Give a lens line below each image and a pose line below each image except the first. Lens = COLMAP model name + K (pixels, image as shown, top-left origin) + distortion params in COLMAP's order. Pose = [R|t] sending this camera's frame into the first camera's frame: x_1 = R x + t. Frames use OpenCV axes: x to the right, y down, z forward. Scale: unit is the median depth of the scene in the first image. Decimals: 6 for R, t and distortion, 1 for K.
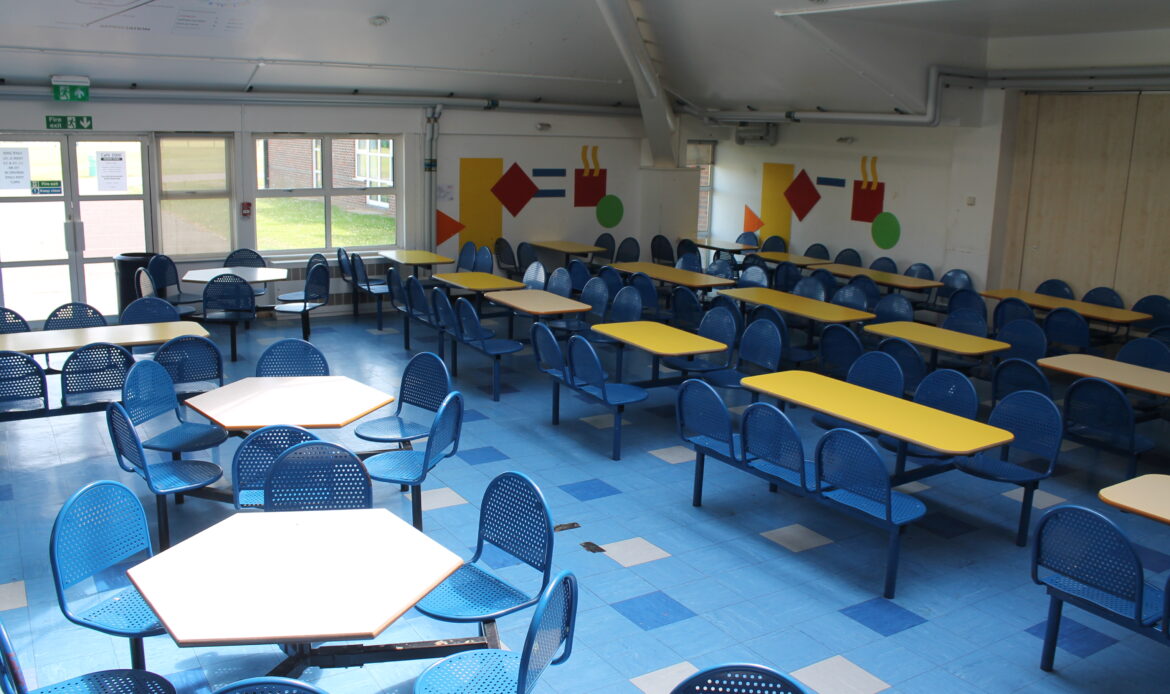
lens RADIAL K [[995.5, 0, 589.6], [0, 995.5, 348.3], [0, 0, 1]] dist [-0.163456, 0.154811]
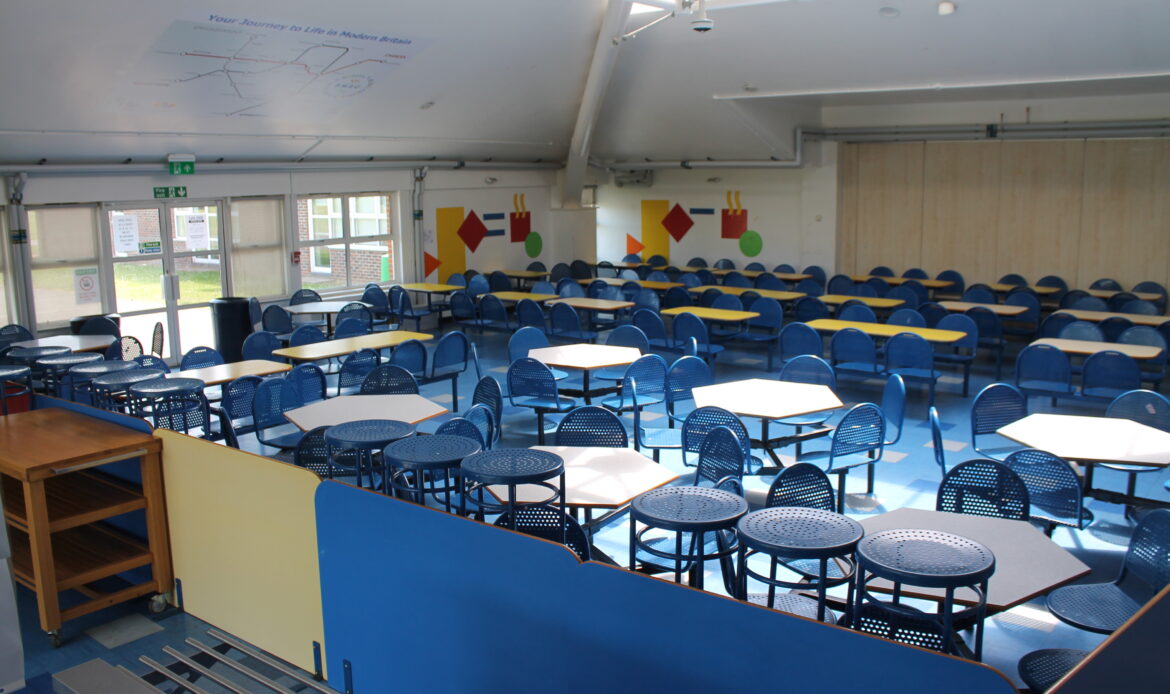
lens RADIAL K [[995.5, 0, 589.6], [0, 995.5, 348.3], [0, 0, 1]] dist [-0.163456, 0.154811]
pose [[0.944502, -0.094868, 0.314509, -0.369709], [0.108175, 0.993815, -0.025086, 0.037475], [-0.310184, 0.057716, 0.948923, -0.248101]]
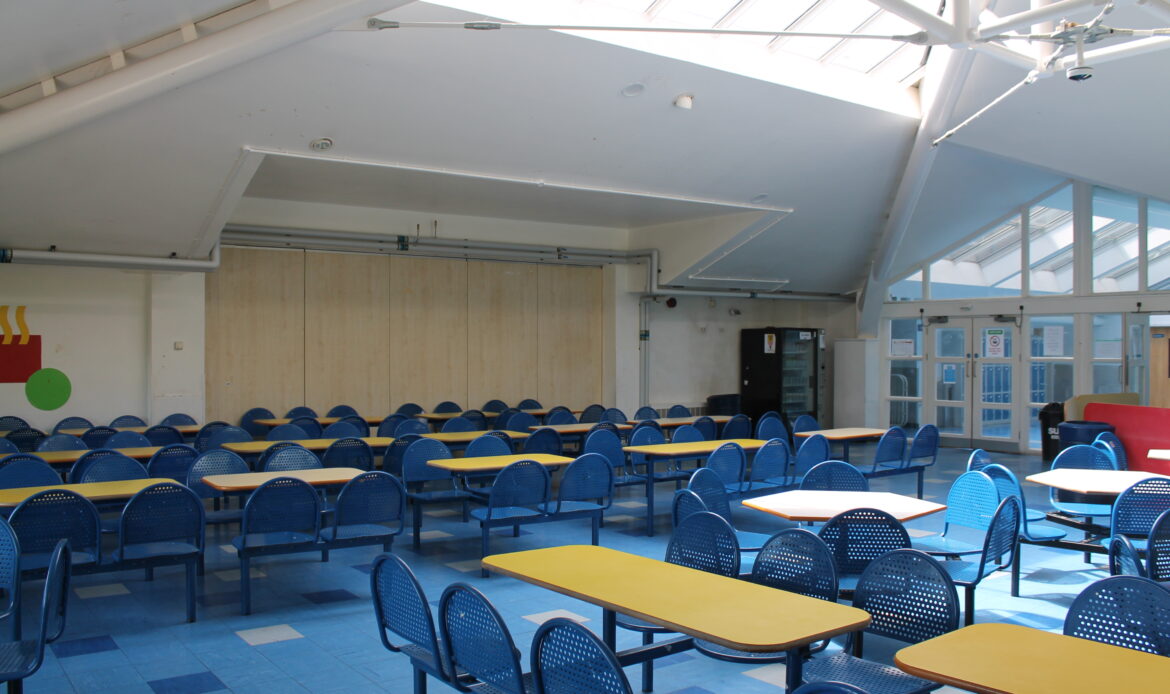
lens RADIAL K [[995.5, 0, 589.6], [0, 995.5, 348.3], [0, 0, 1]] dist [-0.163456, 0.154811]
pose [[-0.101536, -0.036090, 0.994177, -0.596148], [0.204826, 0.977173, 0.056392, -0.106782], [-0.973518, 0.209359, -0.091826, 0.610783]]
